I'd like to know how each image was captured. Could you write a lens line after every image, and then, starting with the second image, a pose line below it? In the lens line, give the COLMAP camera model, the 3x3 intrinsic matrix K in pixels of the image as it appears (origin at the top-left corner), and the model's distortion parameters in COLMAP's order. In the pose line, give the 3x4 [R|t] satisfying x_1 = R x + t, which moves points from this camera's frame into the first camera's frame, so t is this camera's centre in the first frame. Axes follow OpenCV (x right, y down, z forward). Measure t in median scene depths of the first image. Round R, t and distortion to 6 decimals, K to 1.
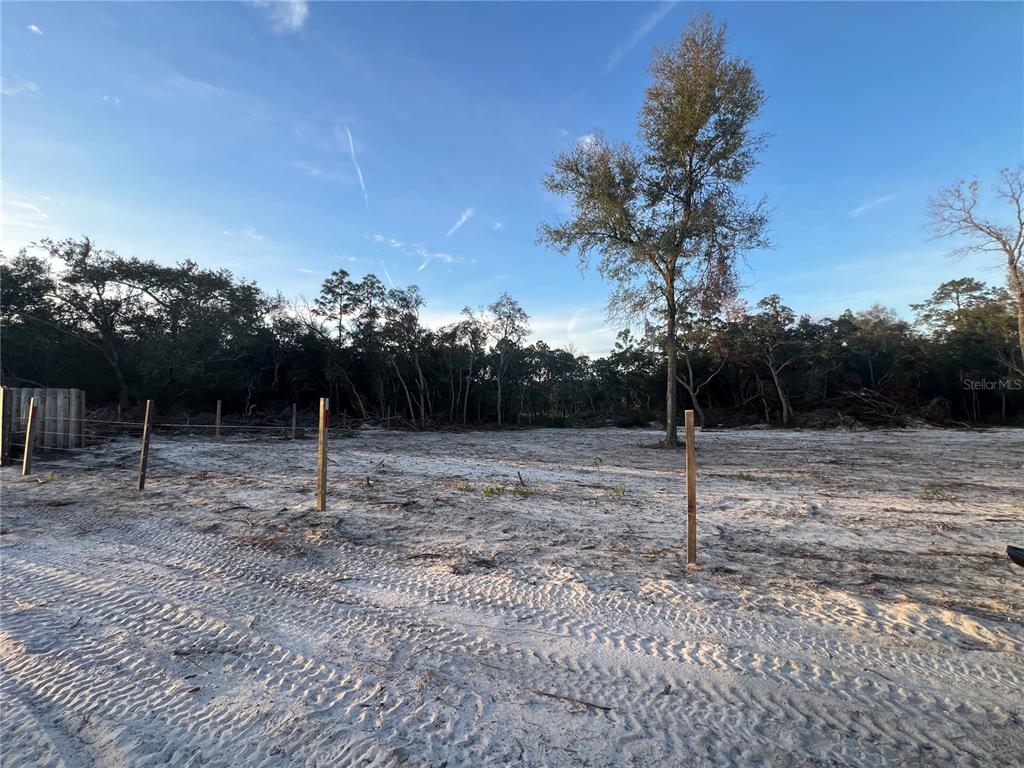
lens RADIAL K [[413.4, 0, 512.5], [0, 413.4, 345.4], [0, 0, 1]] dist [-0.002179, -0.000298]
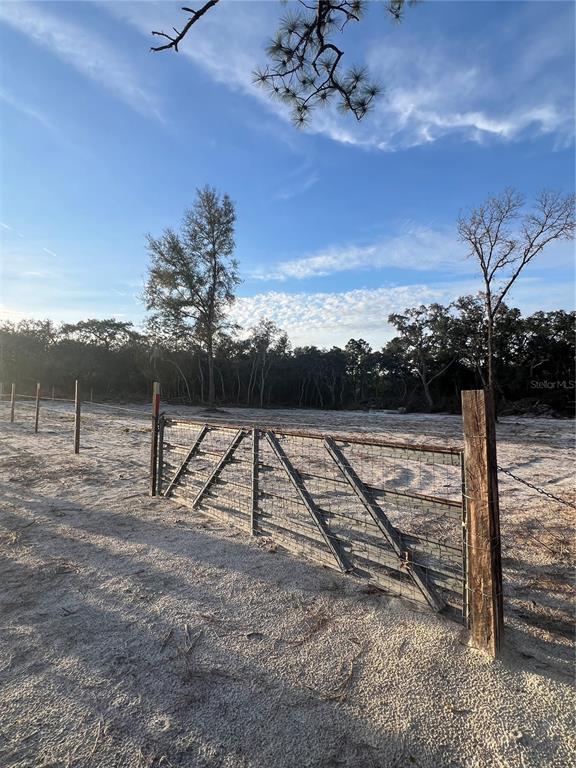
lens RADIAL K [[386.1, 0, 290.1], [0, 386.1, 381.3], [0, 0, 1]] dist [-0.000150, -0.000685]
pose [[0.885373, -0.002823, -0.464872, 0.583518], [0.054990, 0.993597, 0.098698, -0.021717], [0.461617, -0.112948, 0.879859, -0.159456]]
